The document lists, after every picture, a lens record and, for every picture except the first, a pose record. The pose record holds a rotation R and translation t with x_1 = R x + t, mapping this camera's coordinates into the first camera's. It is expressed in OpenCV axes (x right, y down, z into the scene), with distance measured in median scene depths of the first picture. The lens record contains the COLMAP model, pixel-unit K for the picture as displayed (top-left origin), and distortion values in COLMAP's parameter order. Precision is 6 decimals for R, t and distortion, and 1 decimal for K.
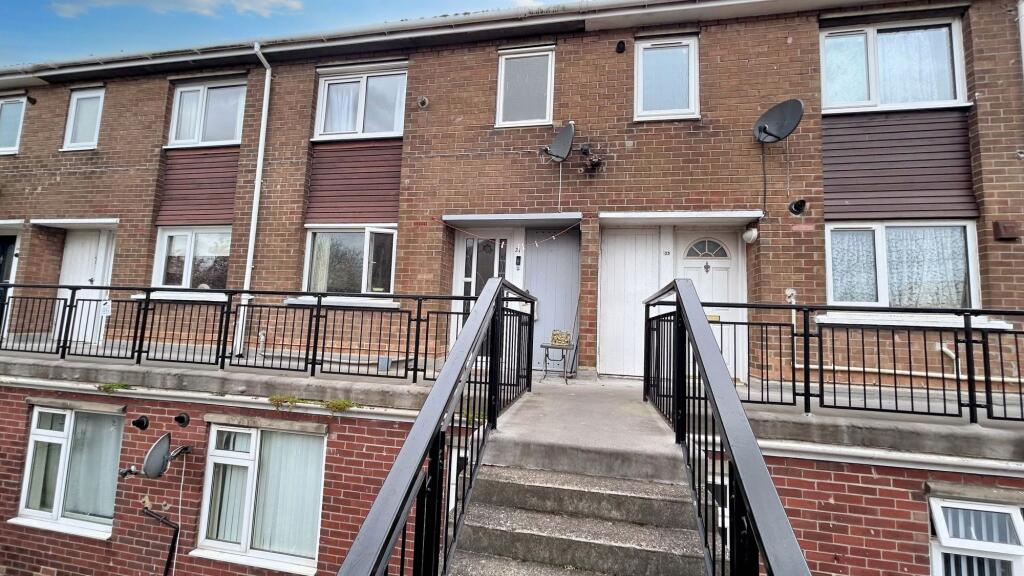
lens RADIAL K [[409.1, 0, 511.2], [0, 409.1, 291.7], [0, 0, 1]] dist [-0.002970, -0.000259]
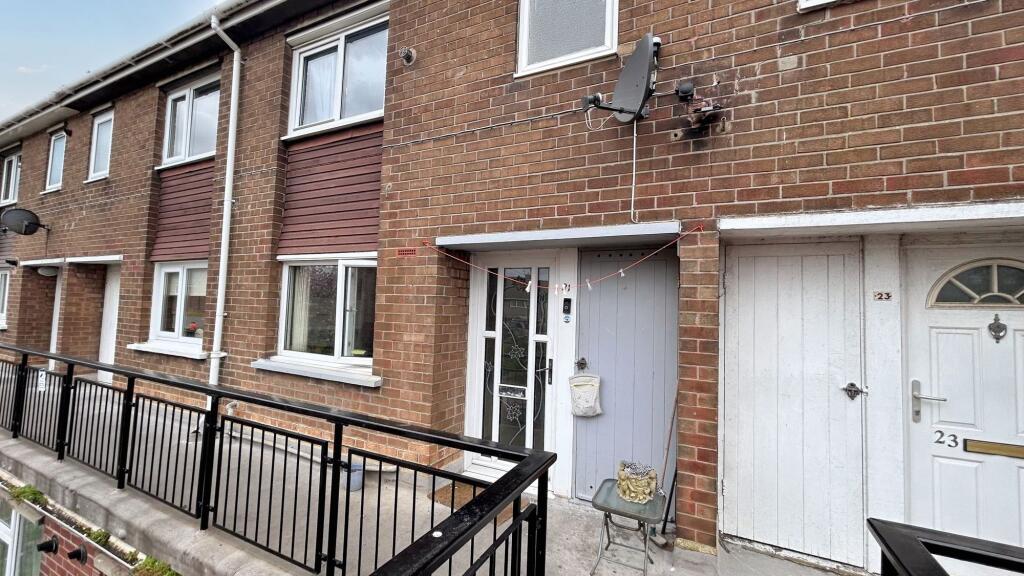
lens RADIAL K [[409.1, 0, 512.5], [0, 409.1, 290.7], [0, 0, 1]] dist [-0.002970, -0.000259]
pose [[0.965073, -0.021844, -0.261069, 0.096740], [0.029720, 0.999213, 0.026257, -0.118278], [0.260290, -0.033099, 0.964963, 0.432951]]
